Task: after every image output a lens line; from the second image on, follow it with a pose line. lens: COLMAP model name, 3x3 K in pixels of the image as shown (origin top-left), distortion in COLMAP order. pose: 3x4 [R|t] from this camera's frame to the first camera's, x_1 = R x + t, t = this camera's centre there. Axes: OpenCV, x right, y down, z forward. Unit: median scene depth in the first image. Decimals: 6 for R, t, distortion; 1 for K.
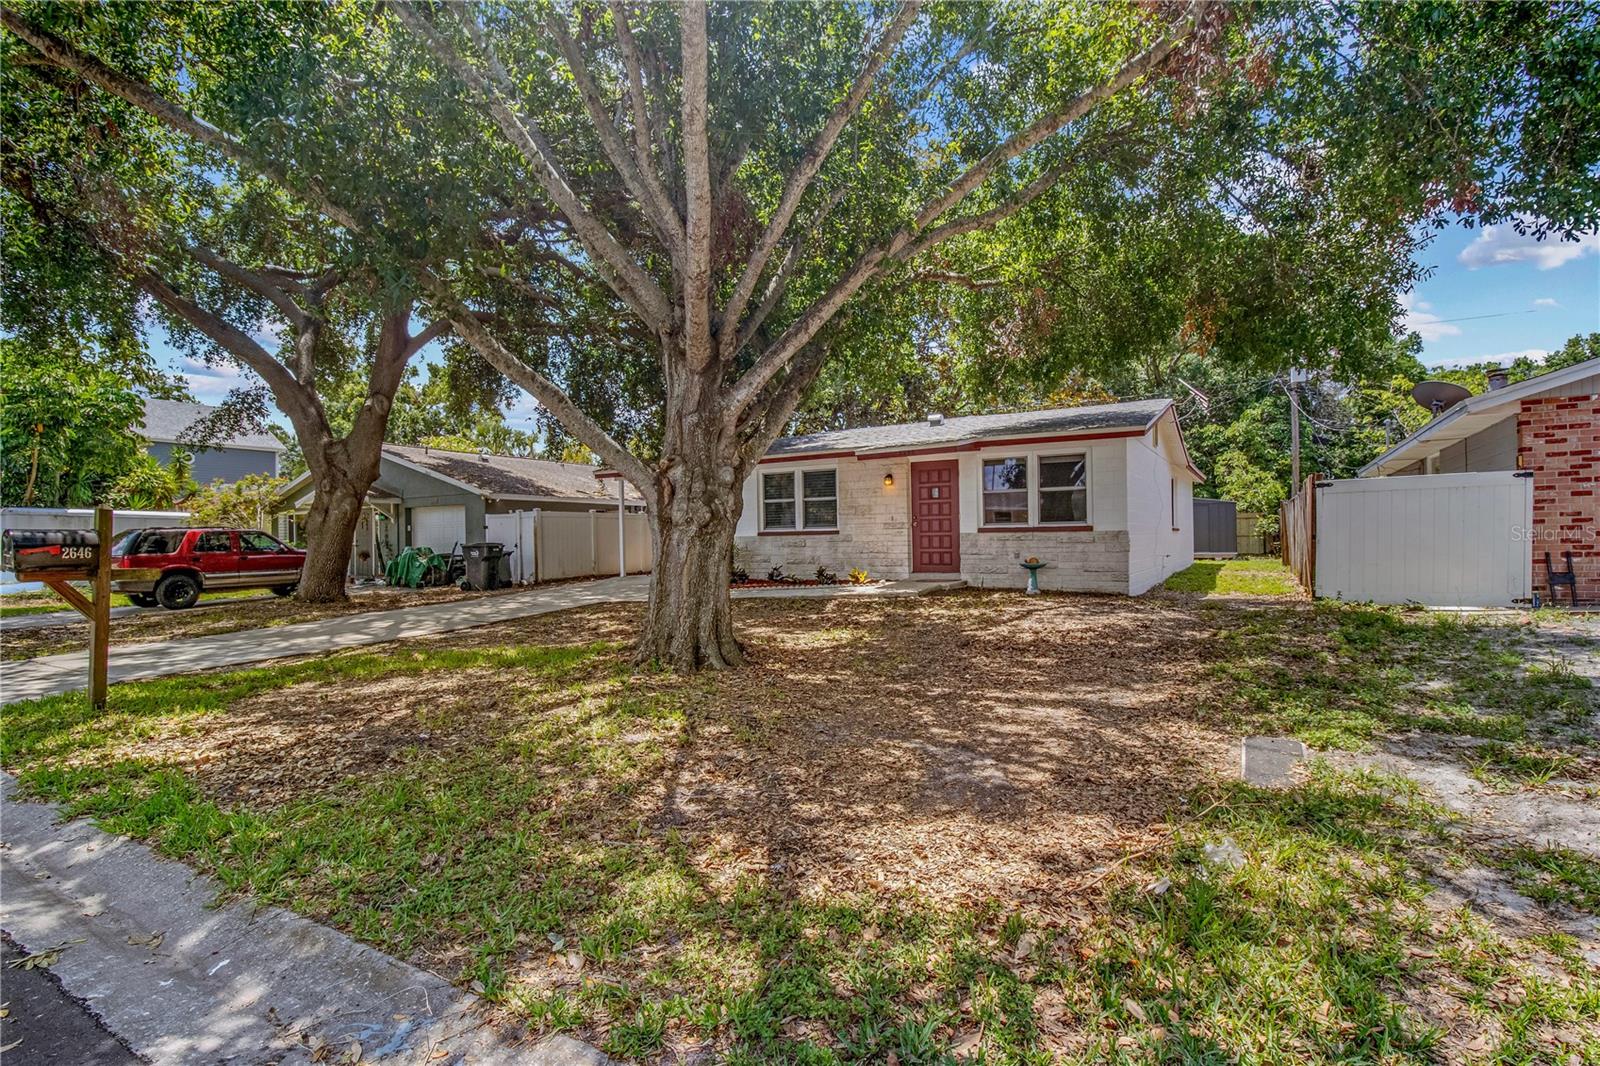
lens RADIAL K [[753.4, 0, 804.3], [0, 753.4, 542.1], [0, 0, 1]] dist [0.003868, -0.001021]
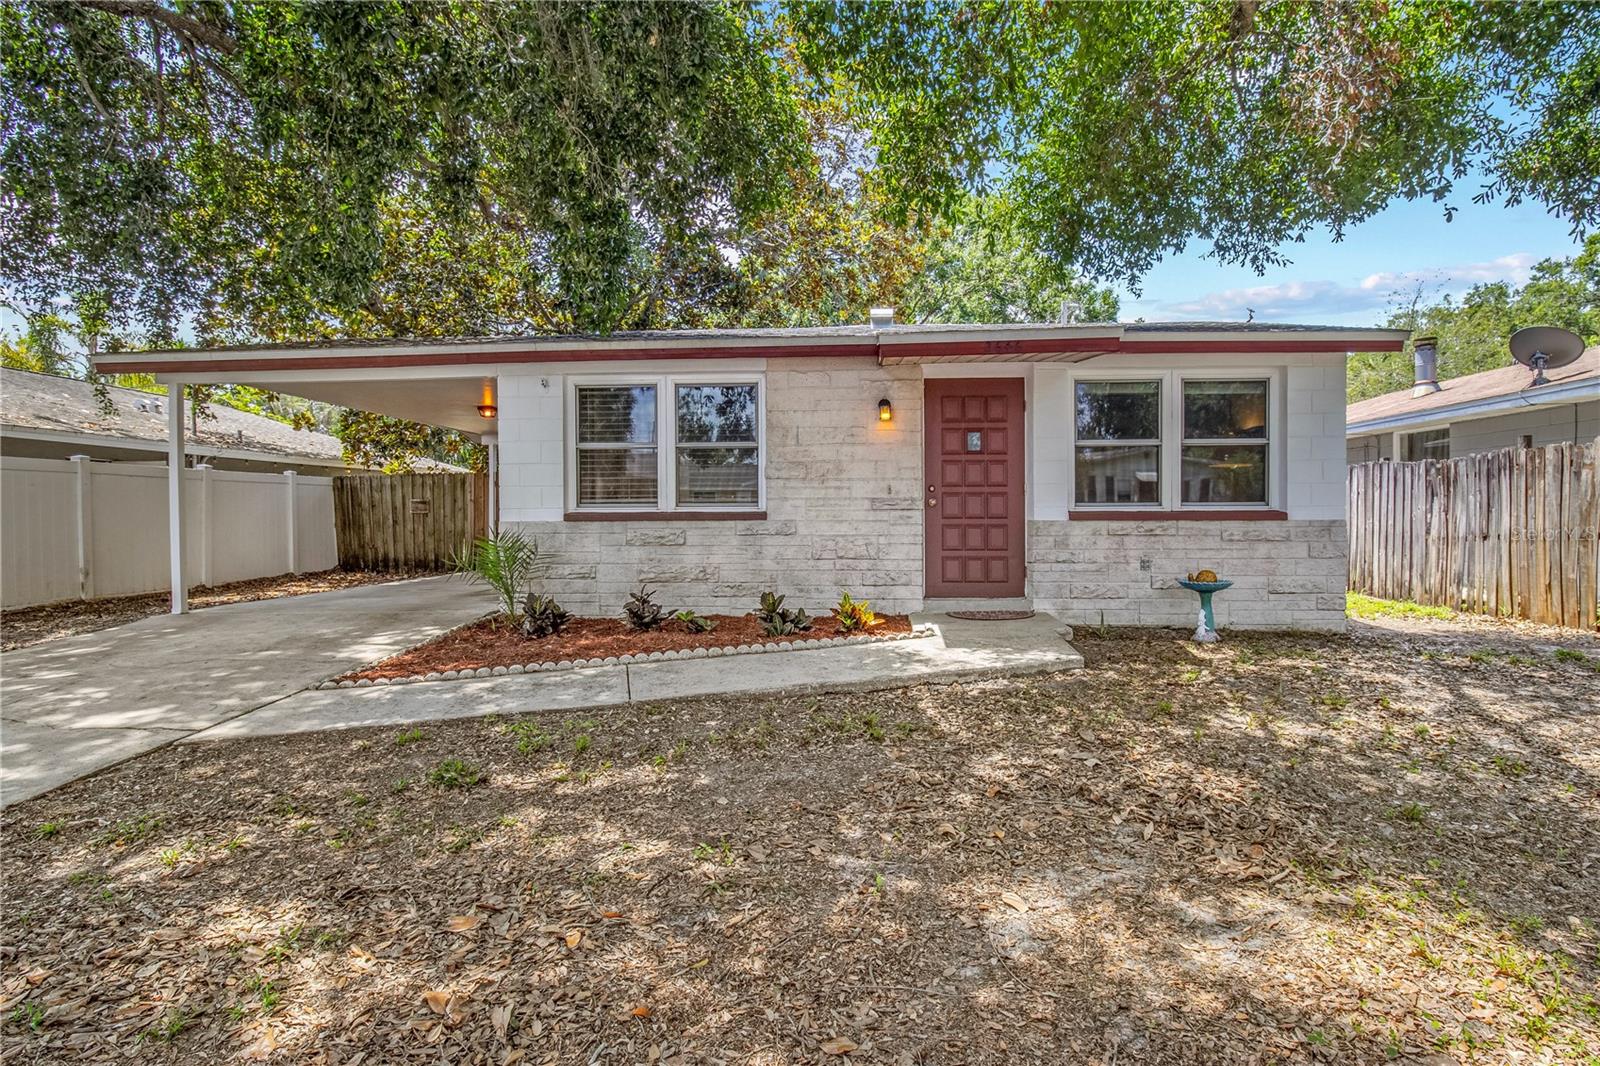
lens RADIAL K [[798.9, 0, 808.5], [0, 798.9, 528.0], [0, 0, 1]] dist [-0.014823, -0.000470]
pose [[0.880992, -0.005179, 0.473102, -0.189855], [-0.004988, 0.999783, 0.020233, -0.017586], [-0.473104, -0.020185, 0.880775, 0.598279]]
